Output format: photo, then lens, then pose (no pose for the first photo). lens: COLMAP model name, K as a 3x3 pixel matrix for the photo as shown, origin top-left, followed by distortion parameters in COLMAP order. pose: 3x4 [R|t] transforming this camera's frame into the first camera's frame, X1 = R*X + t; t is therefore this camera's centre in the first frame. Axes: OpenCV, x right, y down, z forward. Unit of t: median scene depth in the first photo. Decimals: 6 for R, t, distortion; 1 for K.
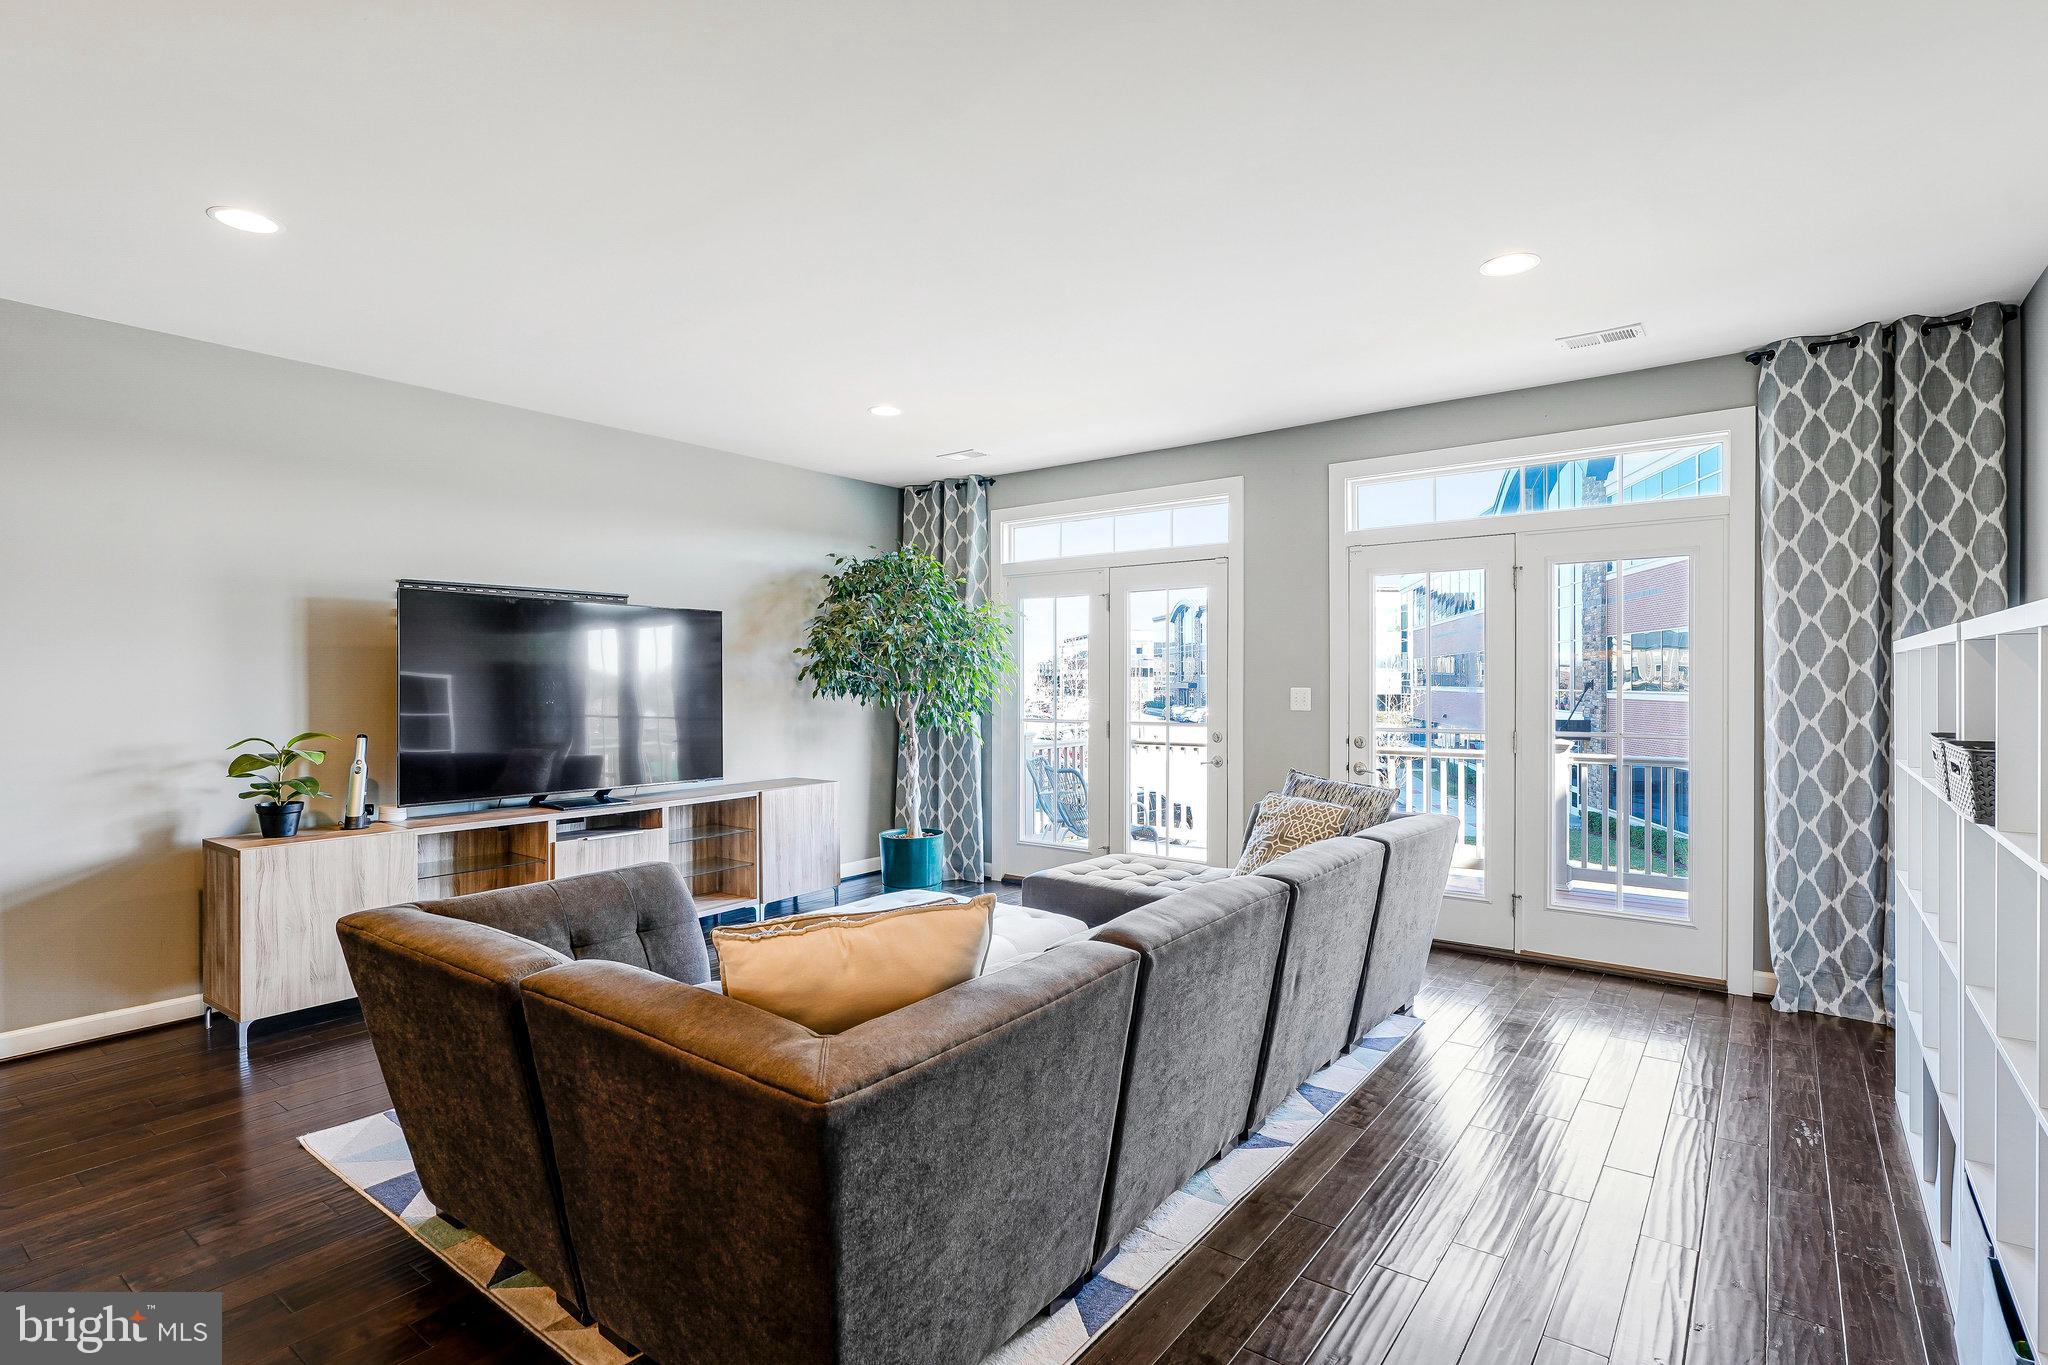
lens RADIAL K [[1002.5, 0, 1007.2], [0, 1002.5, 696.6], [0, 0, 1]] dist [0.003092, -0.000573]
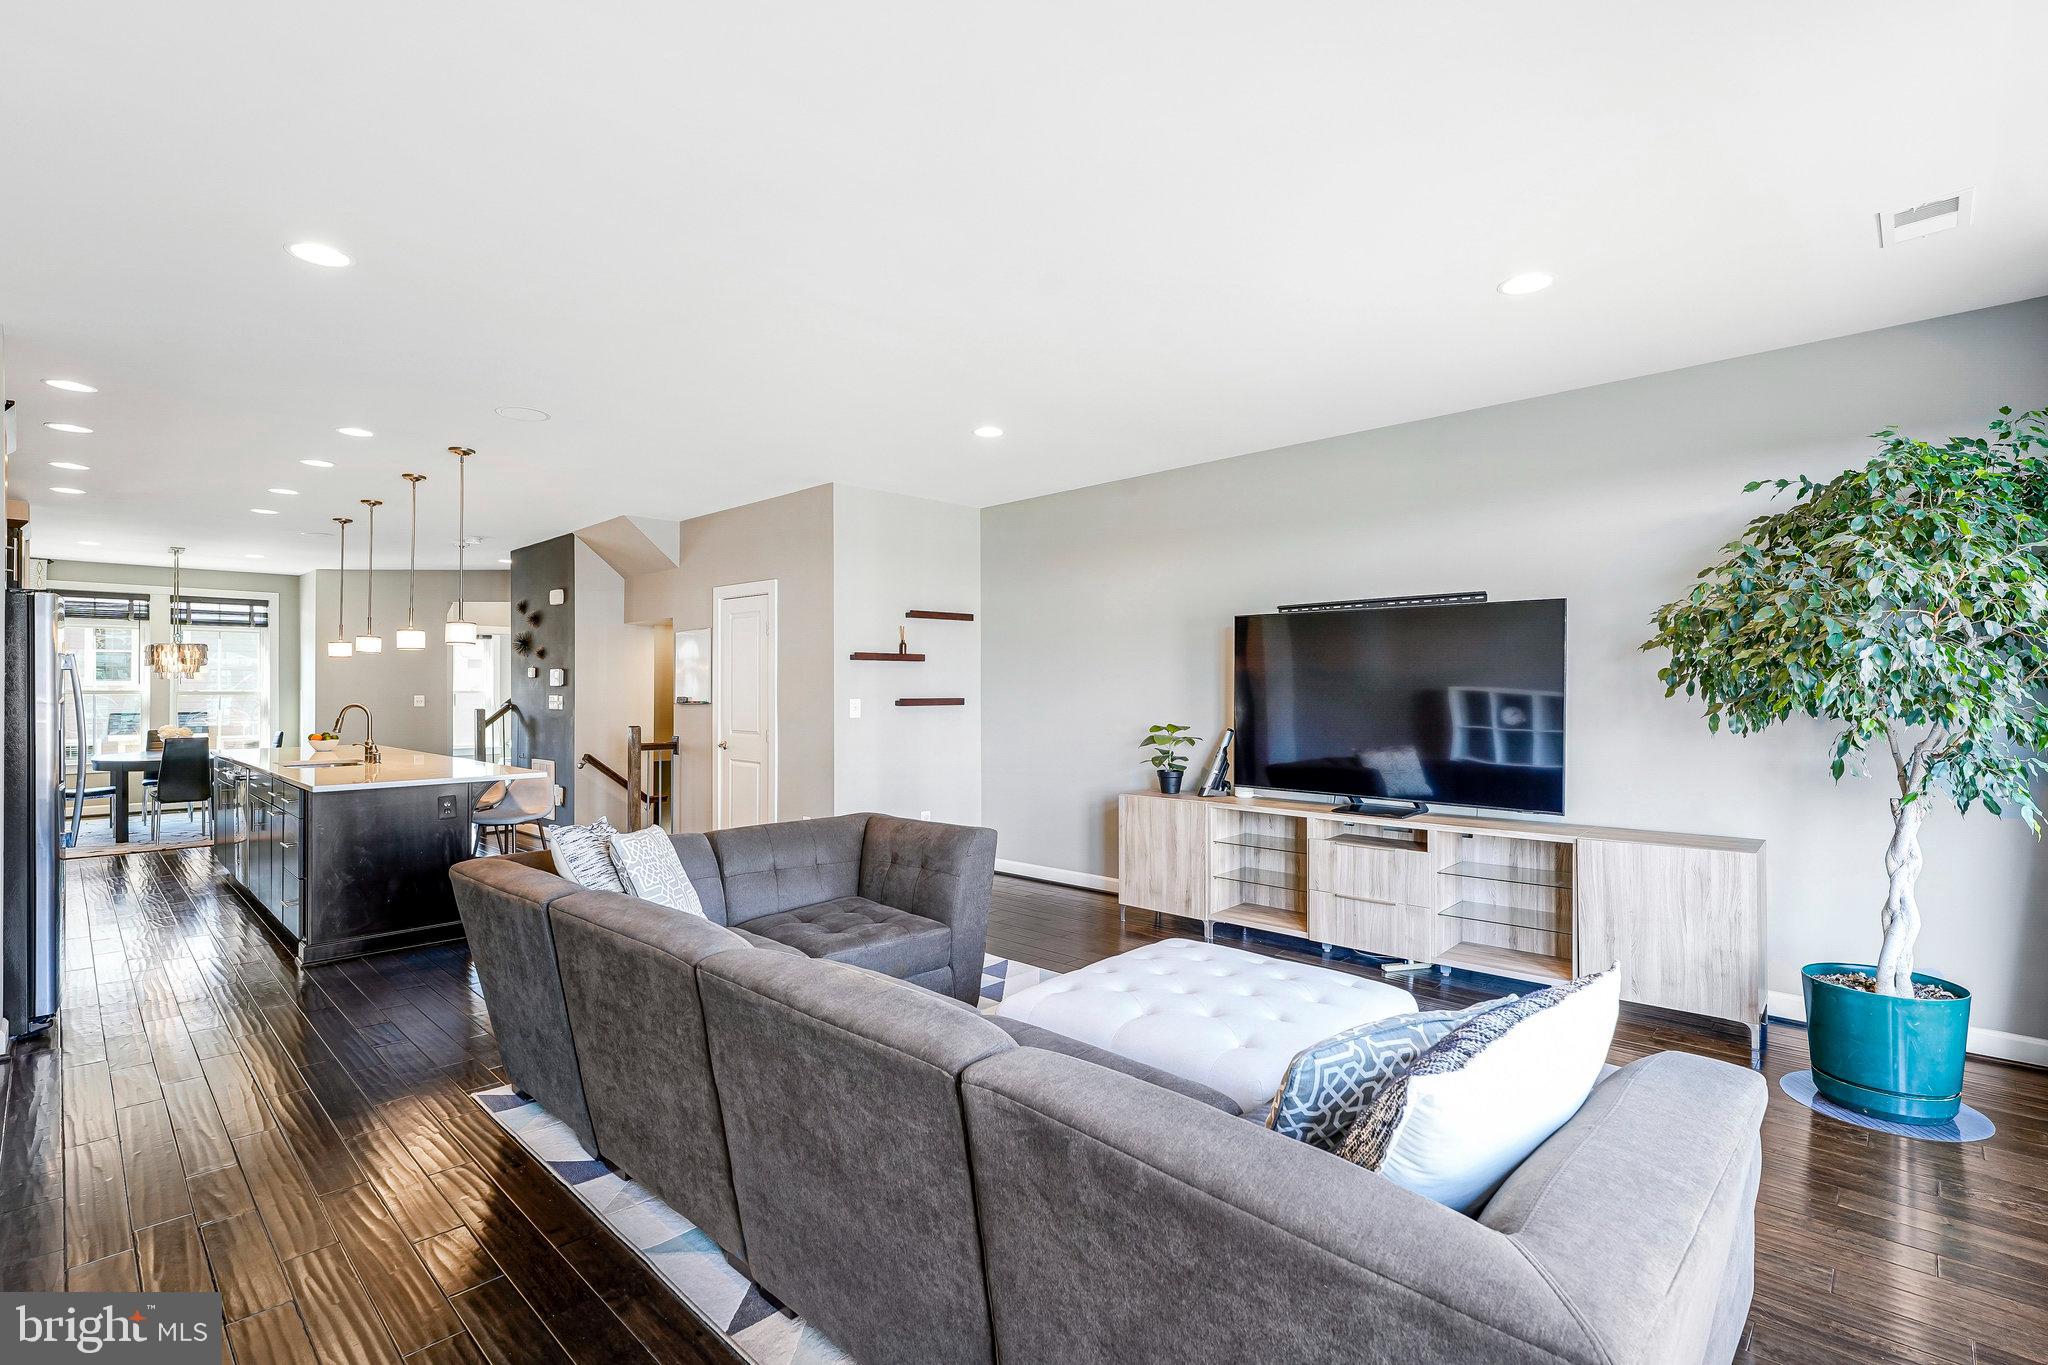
lens RADIAL K [[945.4, 0, 1030.7], [0, 945.4, 691.4], [0, 0, 1]] dist [0.002762, 0.000243]
pose [[-0.108138, 0.003774, -0.994129, 0.753155], [-0.016919, 0.999841, 0.005636, -0.017480], [0.993992, 0.017429, -0.108057, 1.032079]]
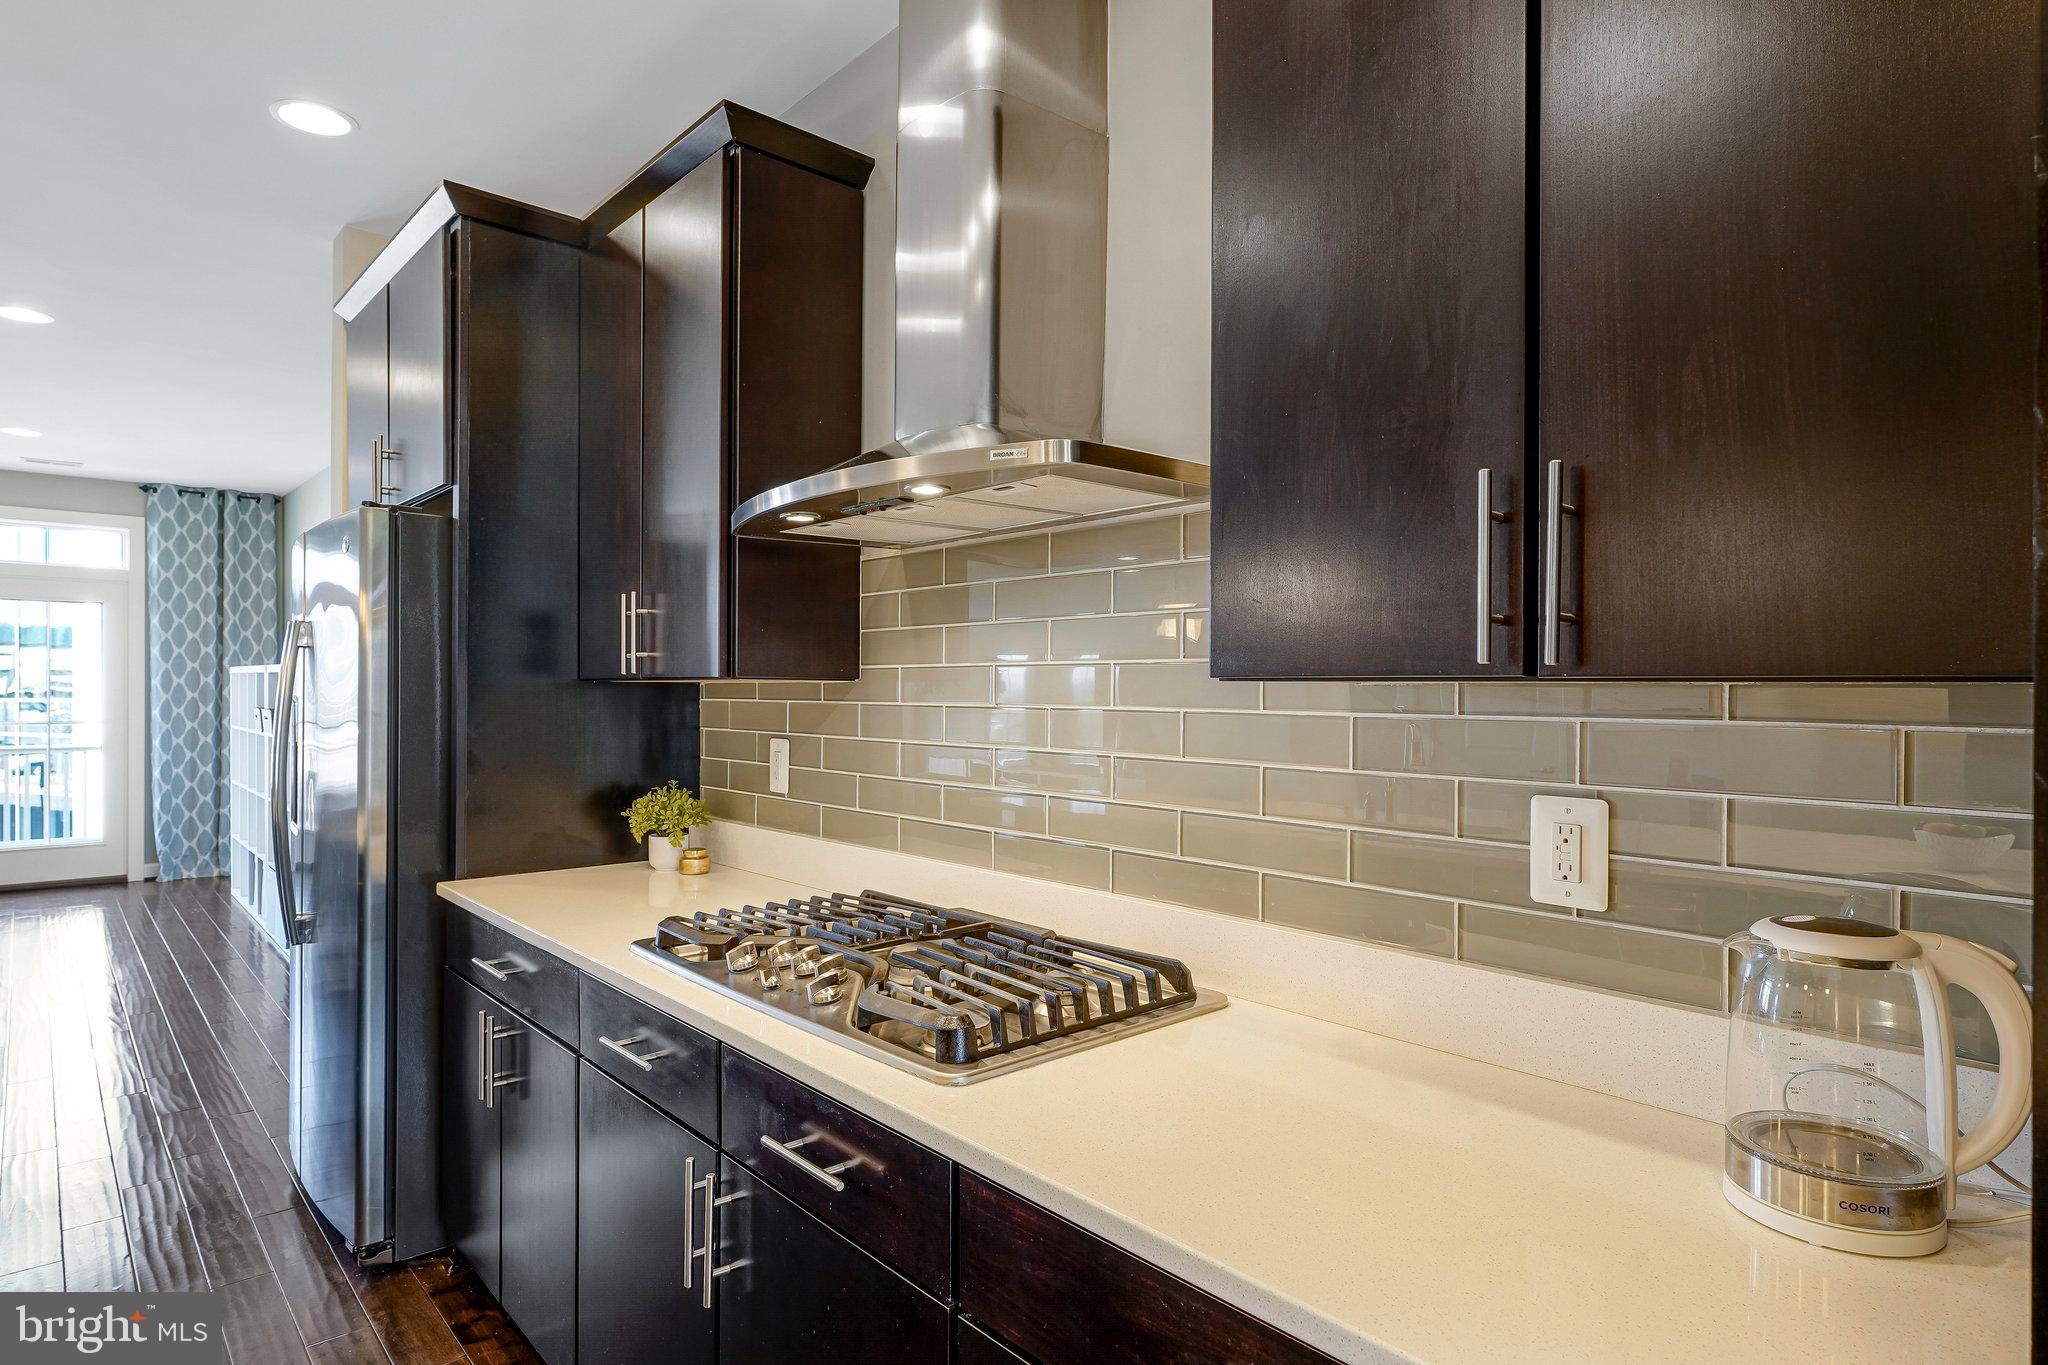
lens RADIAL K [[1116.2, 0, 1045.3], [0, 1116.2, 688.1], [0, 0, 1]] dist [-0.004801, -0.000415]
pose [[0.165543, 0.007427, 0.986175, -0.820186], [0.007921, 0.999929, -0.008860, 0.015718], [-0.986171, 0.009278, 0.165472, -0.764829]]
